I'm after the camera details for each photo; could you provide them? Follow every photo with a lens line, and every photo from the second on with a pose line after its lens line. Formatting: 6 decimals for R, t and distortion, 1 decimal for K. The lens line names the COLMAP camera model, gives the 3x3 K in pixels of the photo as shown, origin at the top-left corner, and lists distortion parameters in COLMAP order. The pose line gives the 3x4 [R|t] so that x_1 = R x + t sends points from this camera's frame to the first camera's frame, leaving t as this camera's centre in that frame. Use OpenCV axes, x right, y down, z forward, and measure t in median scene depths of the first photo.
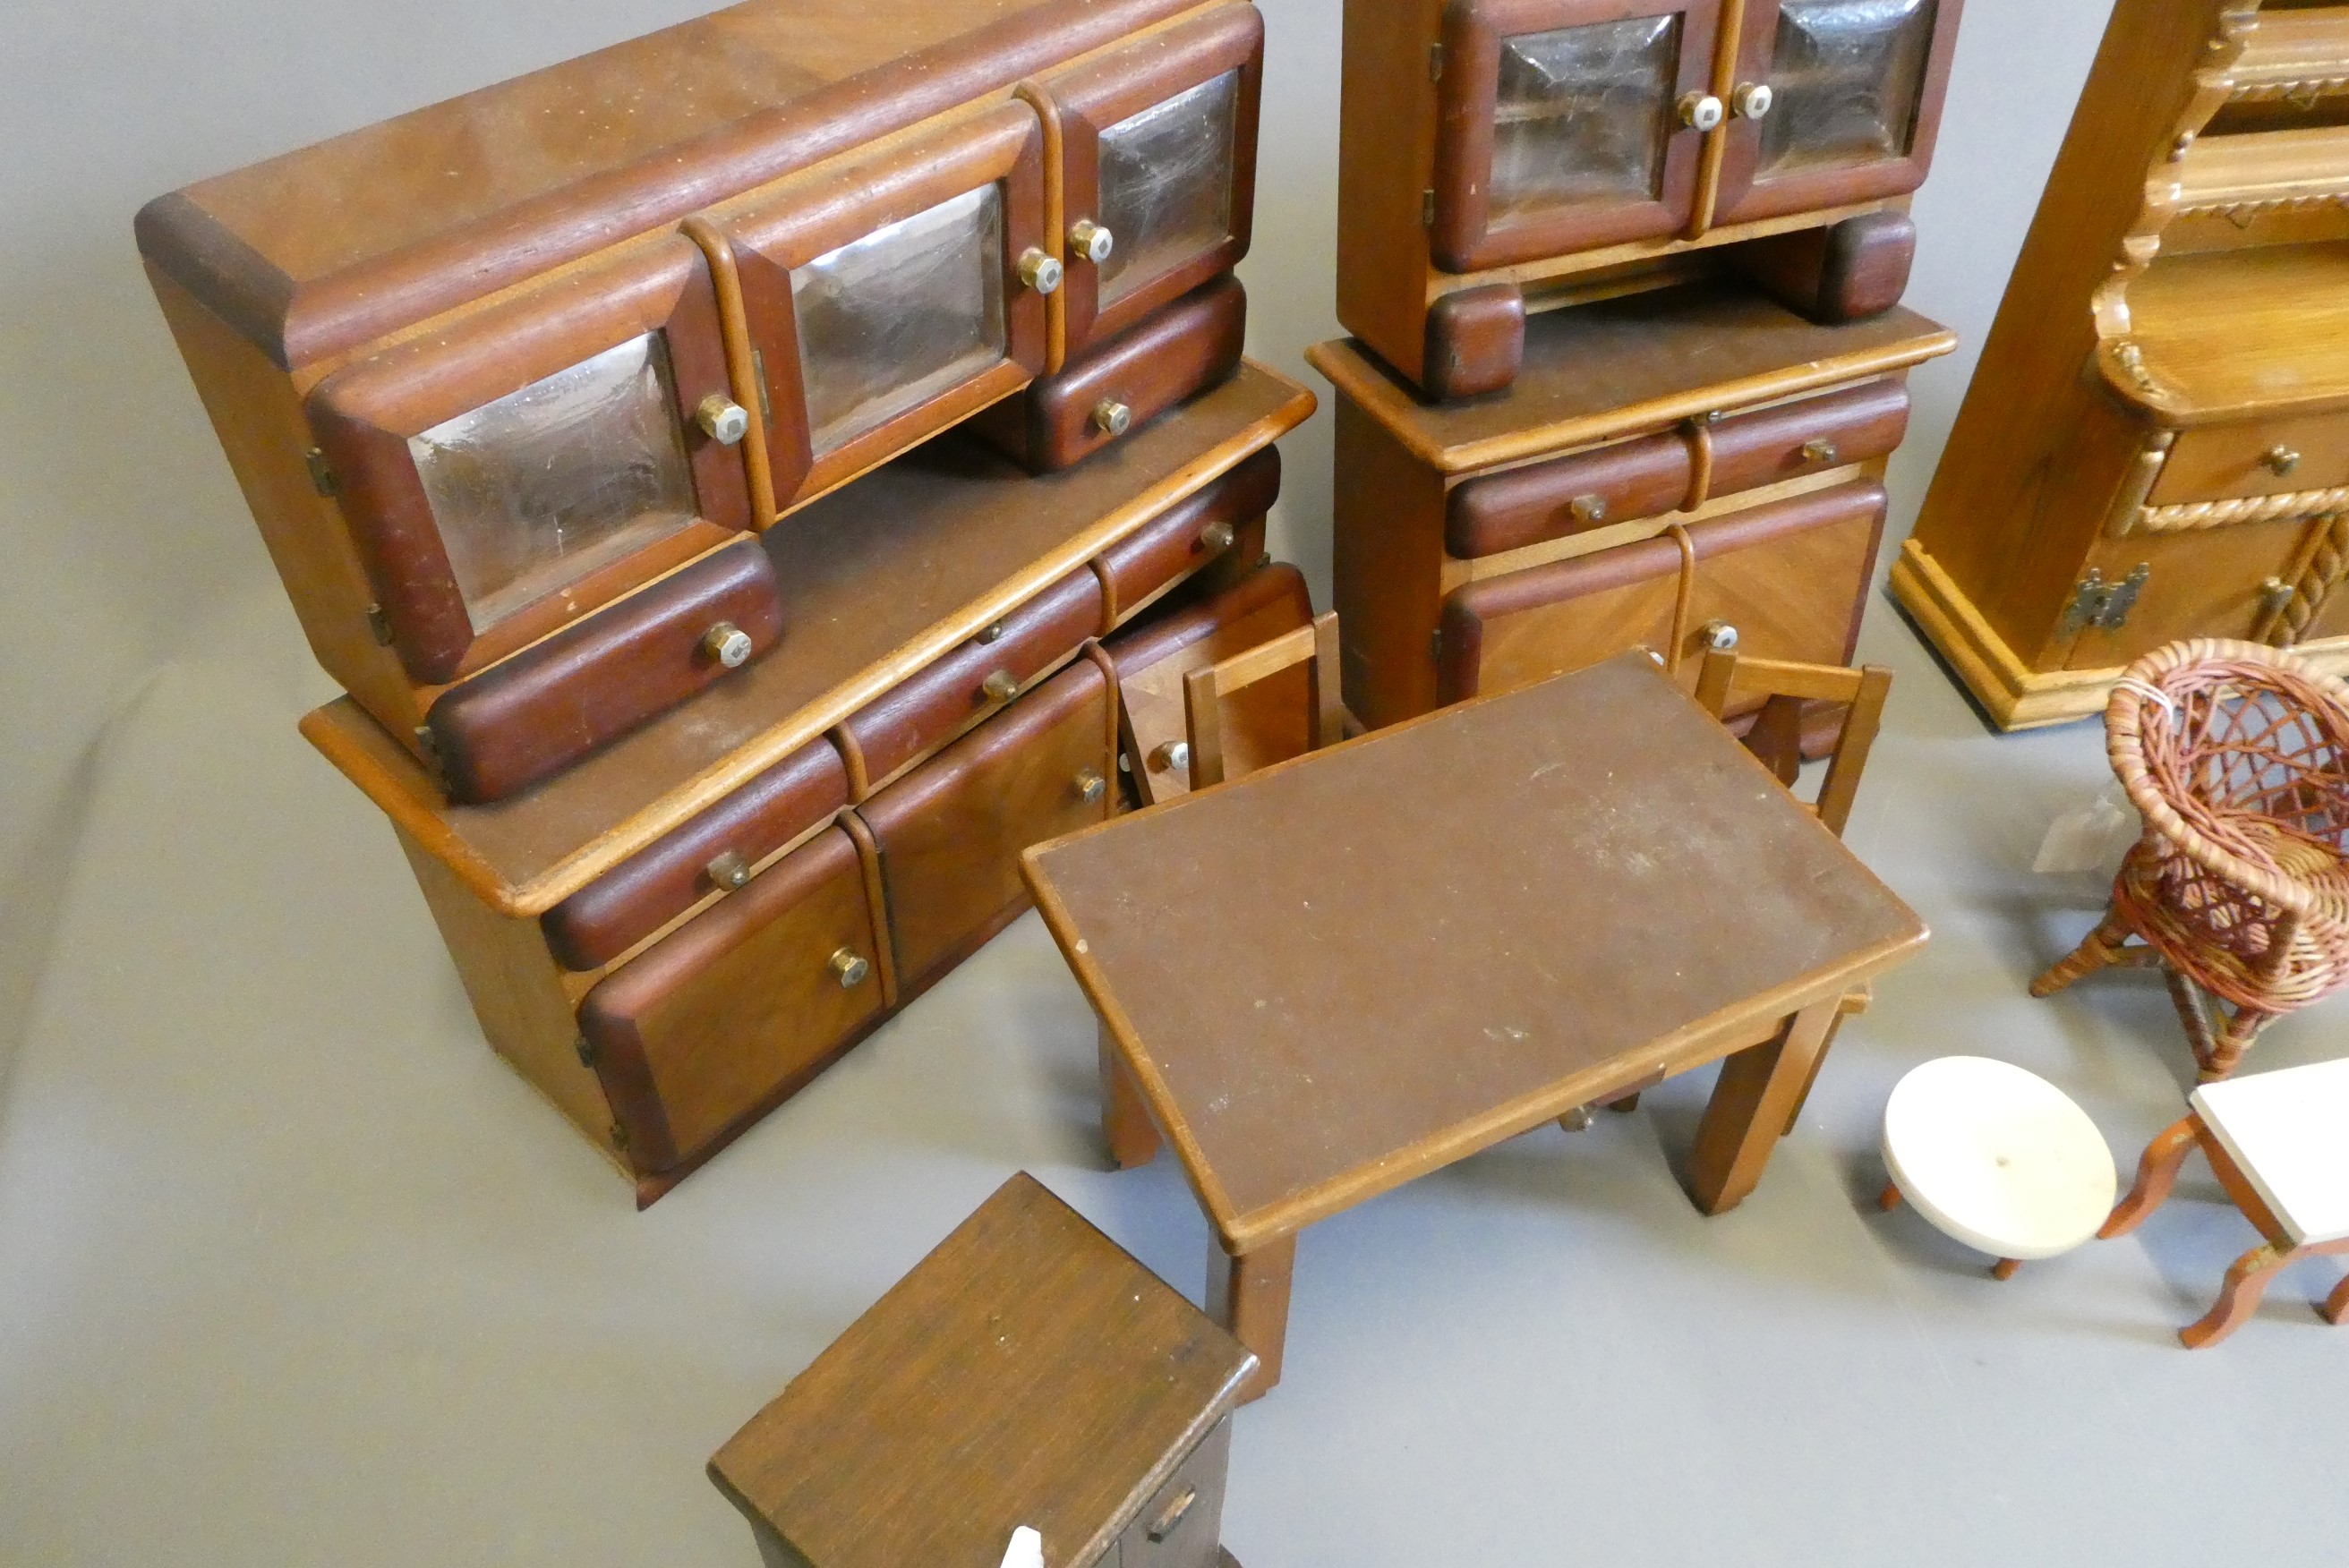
lens RADIAL K [[1687.9, 0, 1186.1], [0, 1687.9, 788.1], [0, 0, 1]] dist [0.005086, -0.006852]
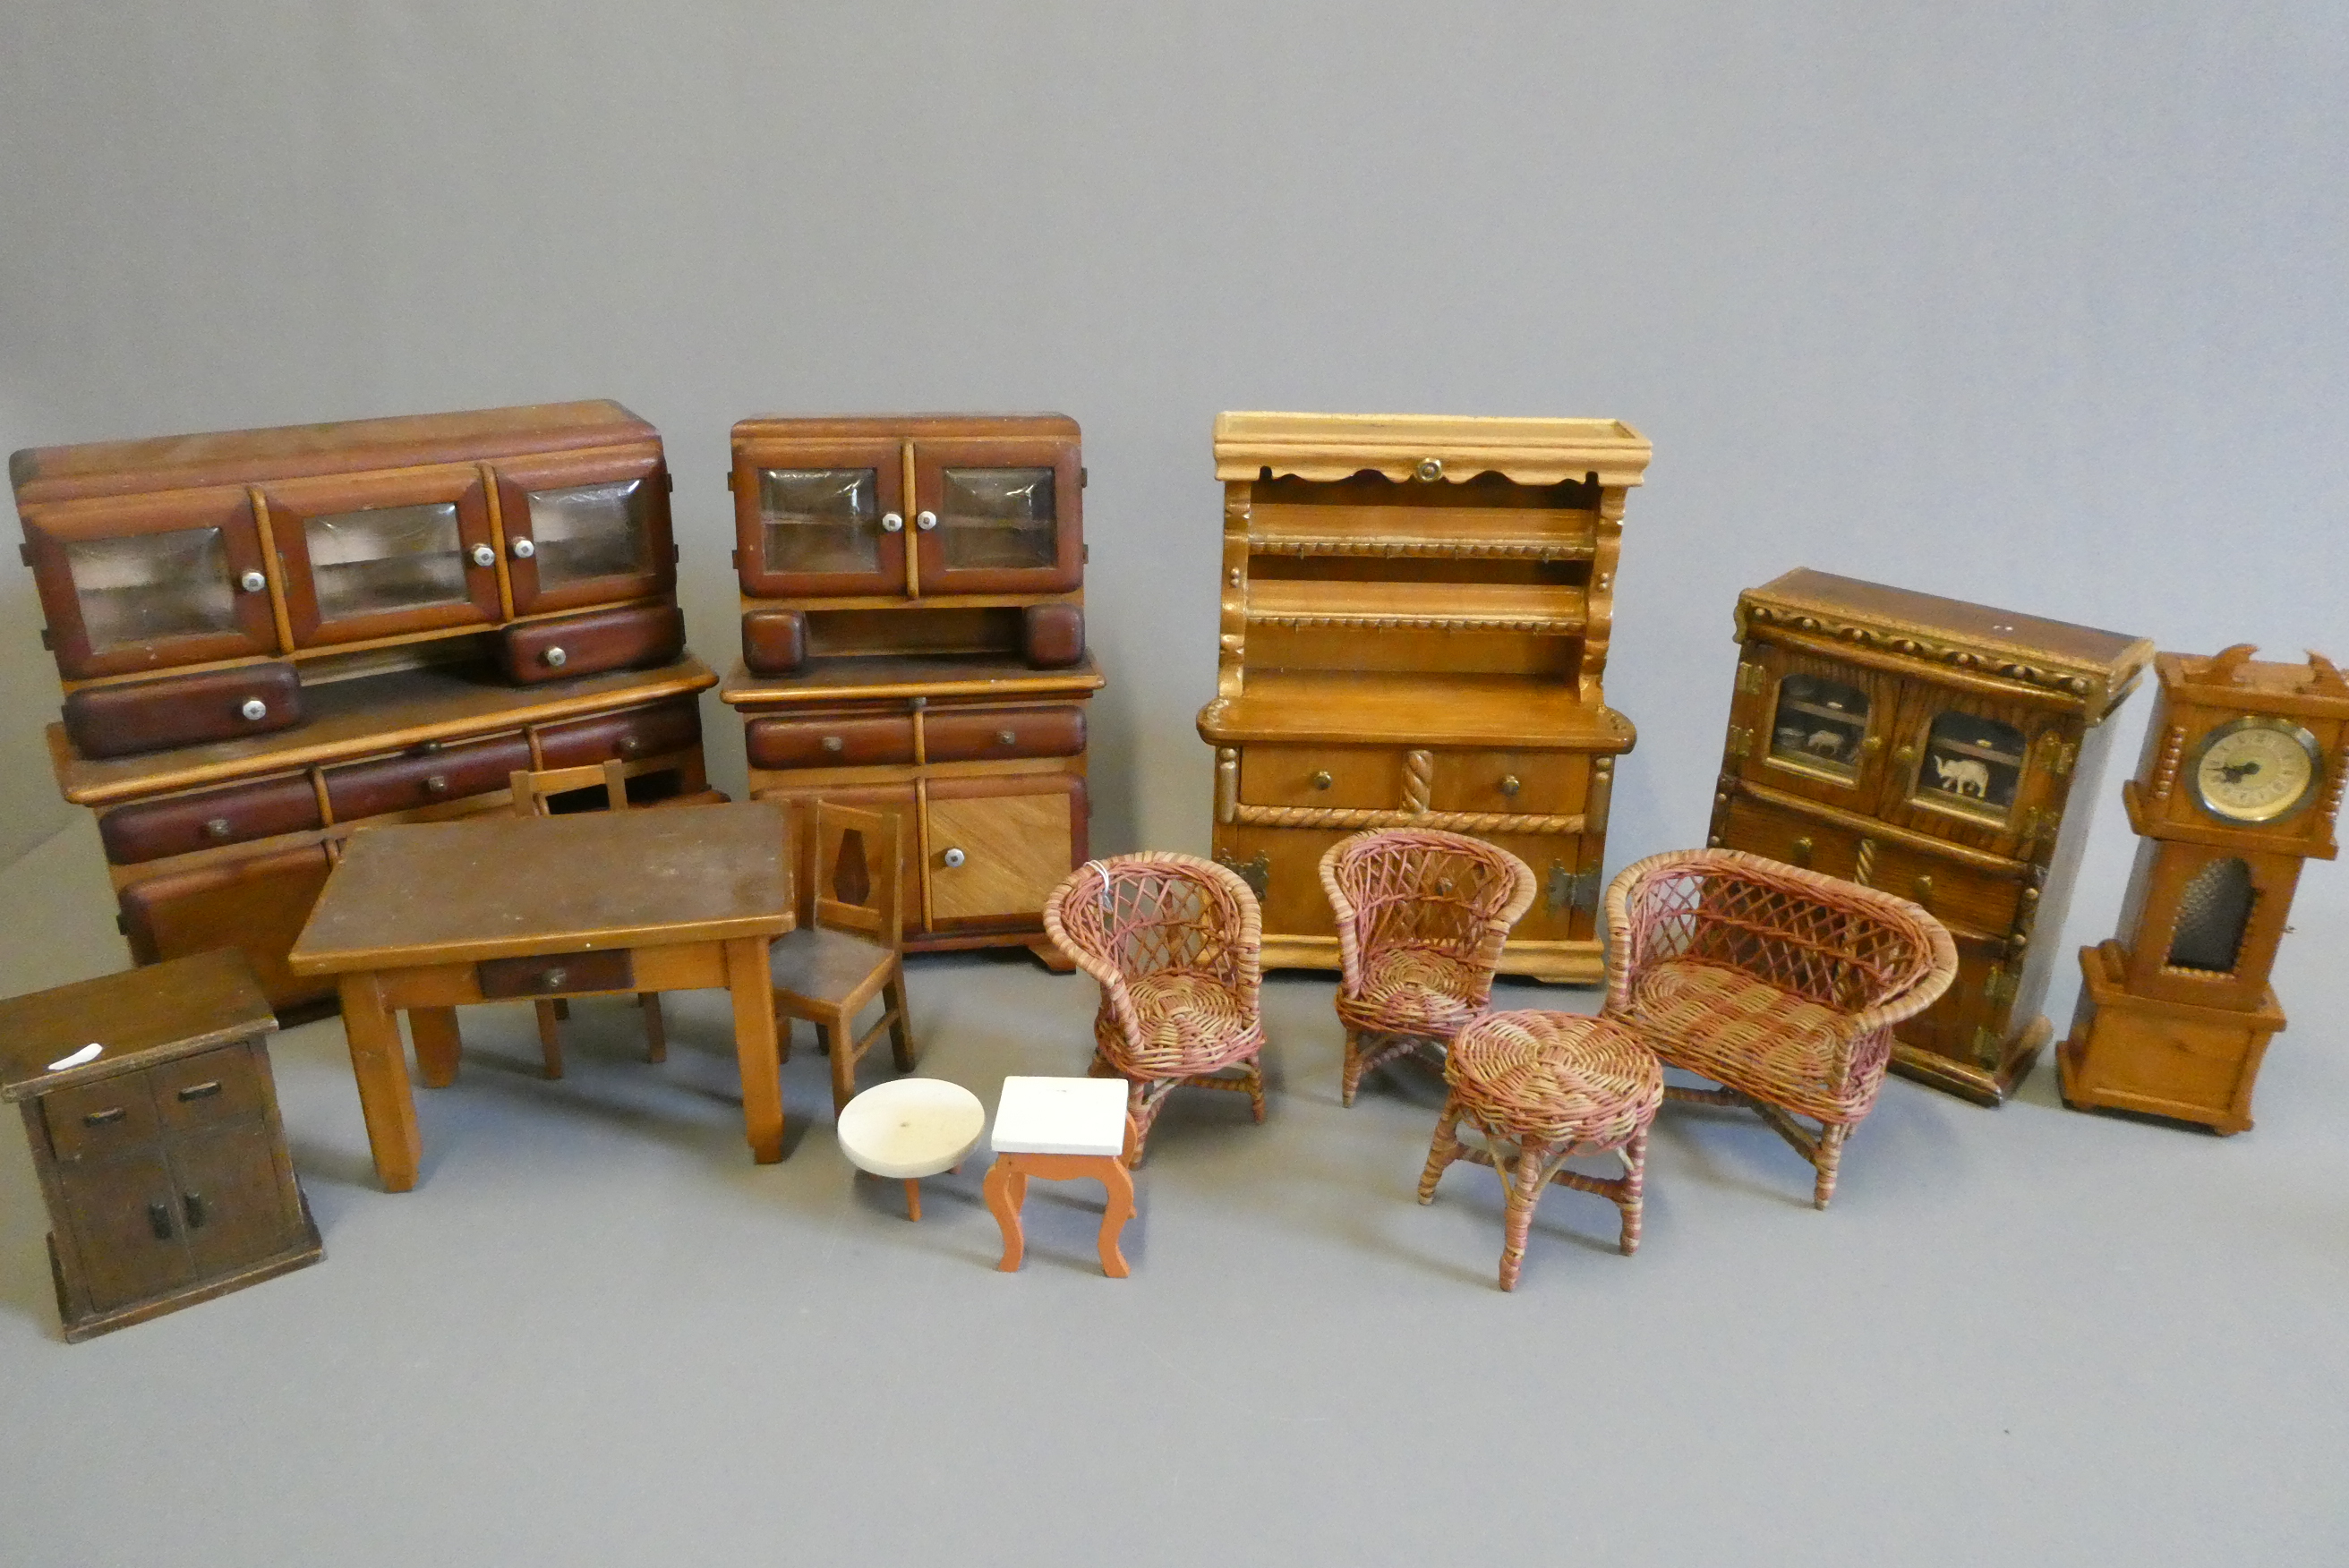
lens RADIAL K [[1764.2, 0, 1172.0], [0, 1764.2, 816.7], [0, 0, 1]] dist [0.006294, -0.004164]
pose [[0.974569, 0.100315, -0.200378, 0.900989], [-0.163010, 0.930941, -0.326767, 0.400127], [0.153760, 0.351121, 0.923619, -0.497407]]
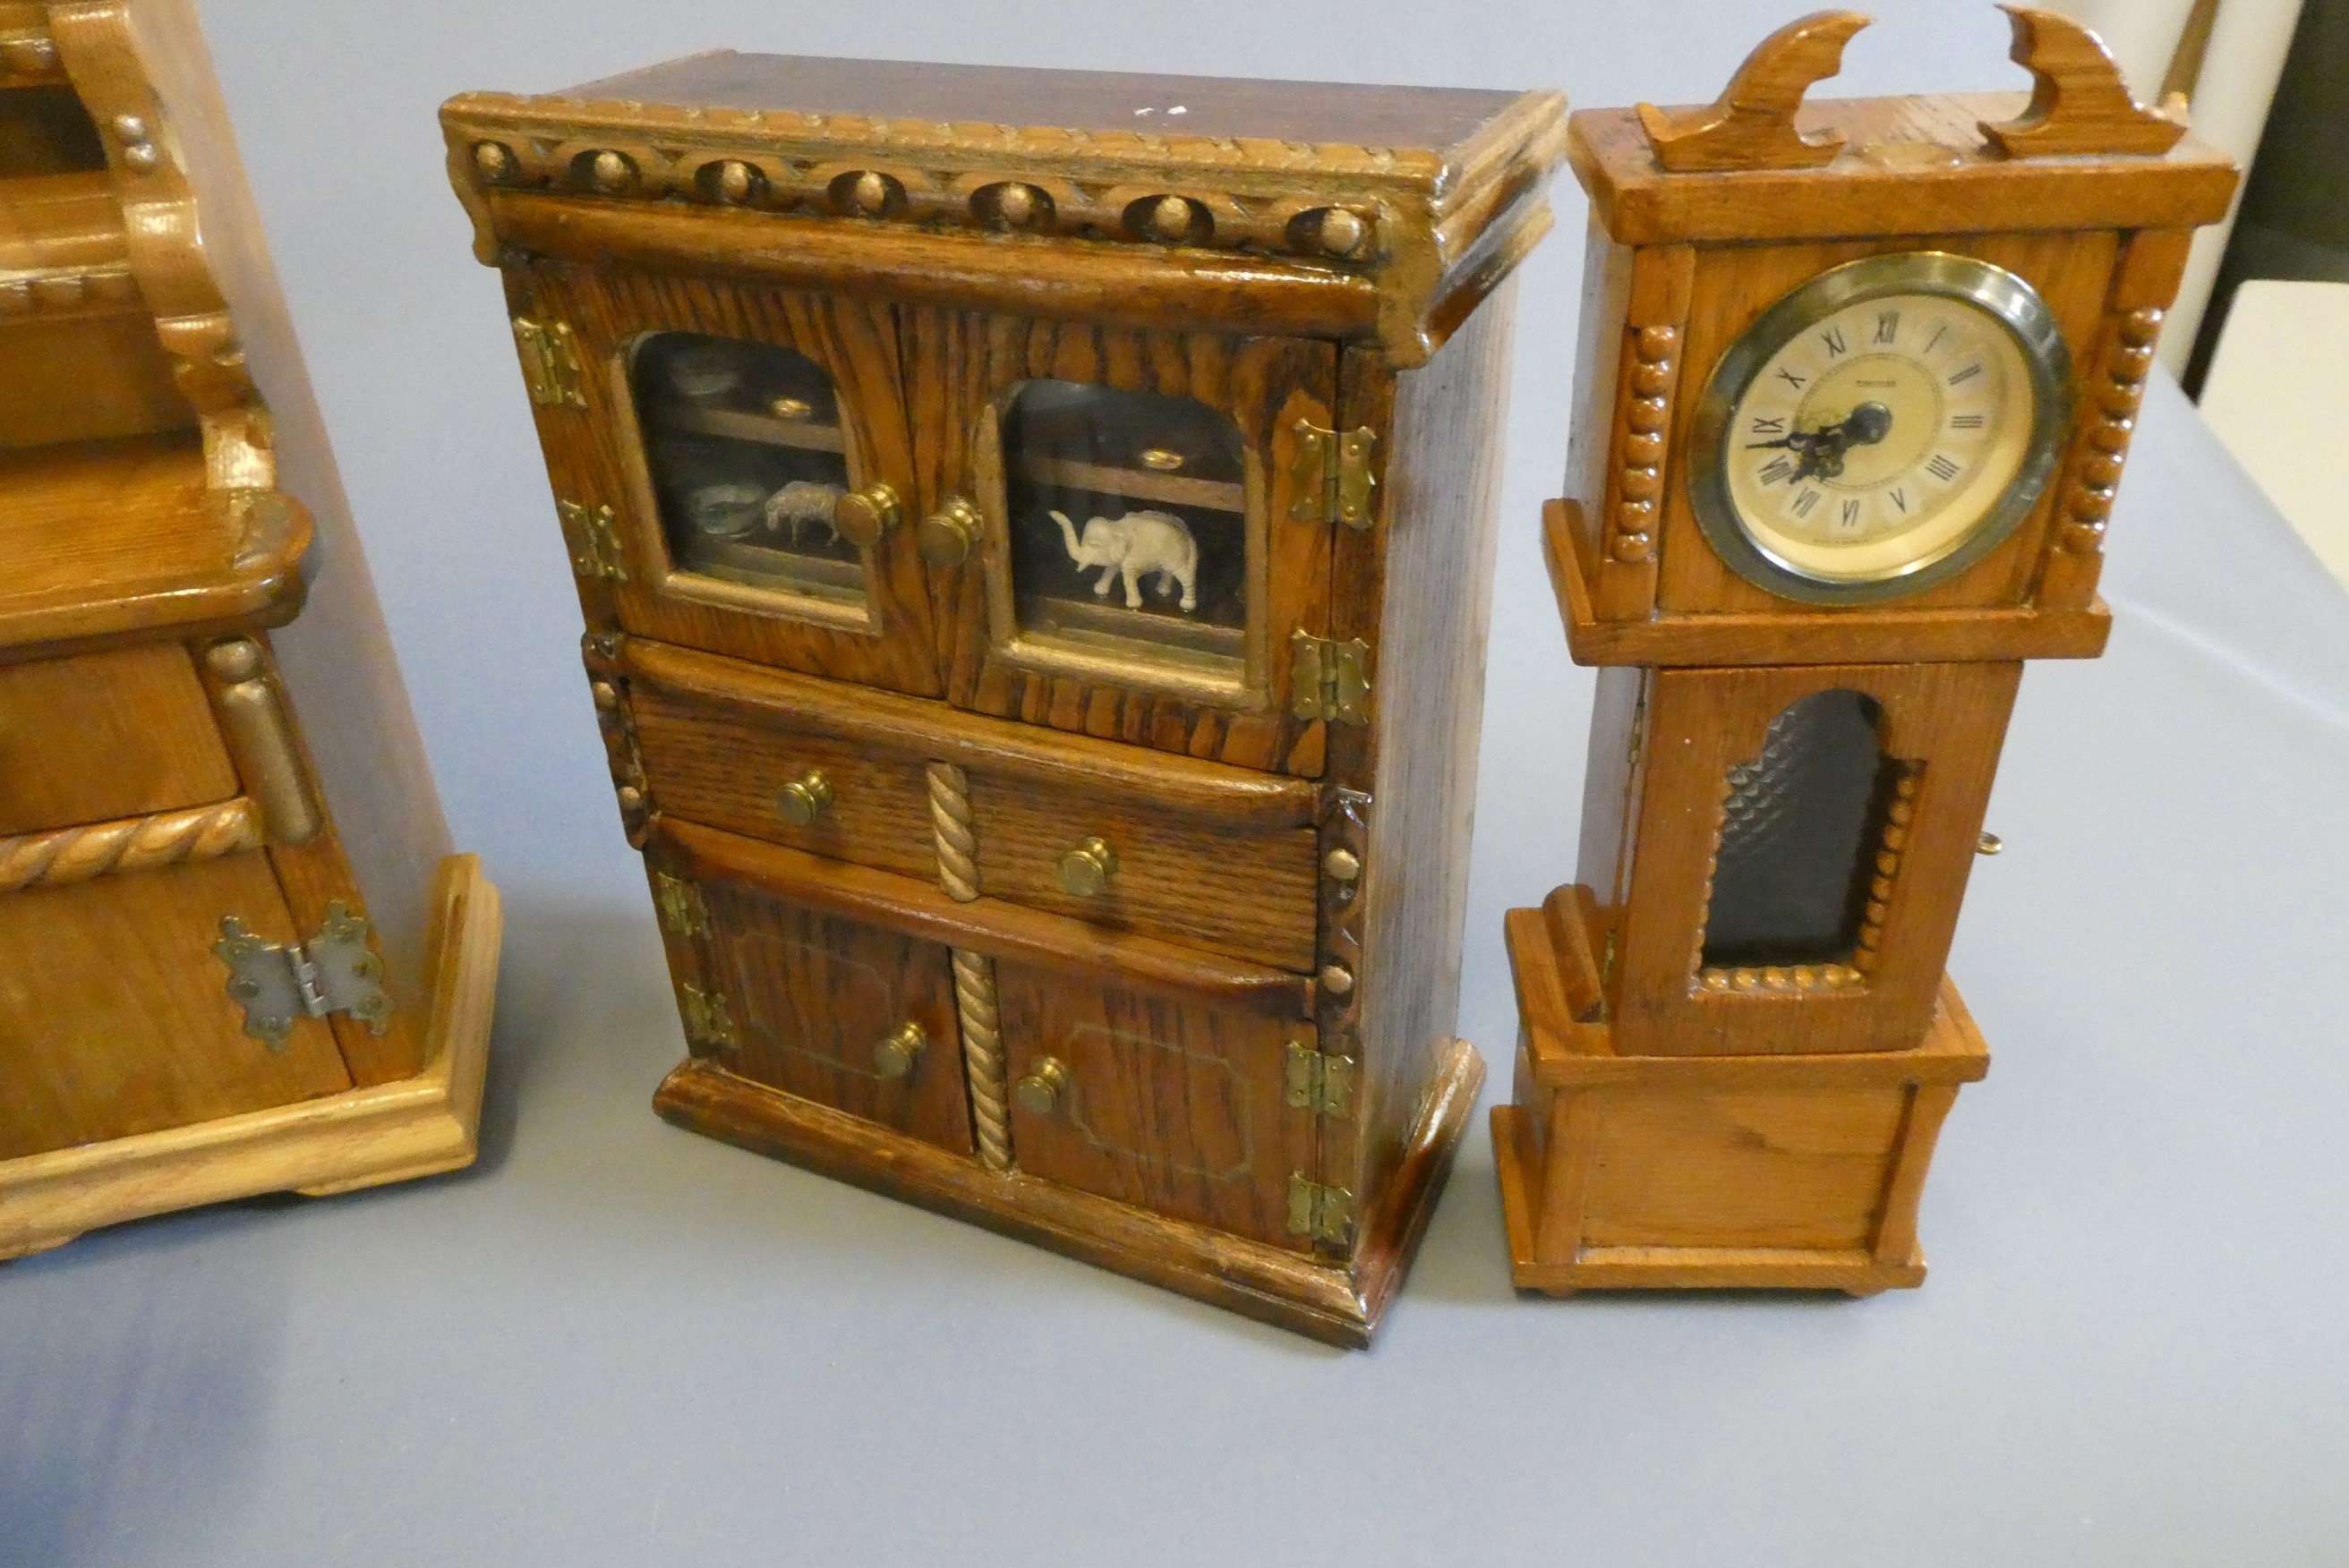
lens RADIAL K [[1687.9, 0, 1186.1], [0, 1687.9, 788.1], [0, 0, 1]] dist [0.005086, -0.006852]
pose [[0.997202, -0.066477, 0.034191, 1.263723], [0.072284, 0.974095, -0.214278, -0.075532], [-0.019061, 0.216150, 0.976174, 0.544105]]
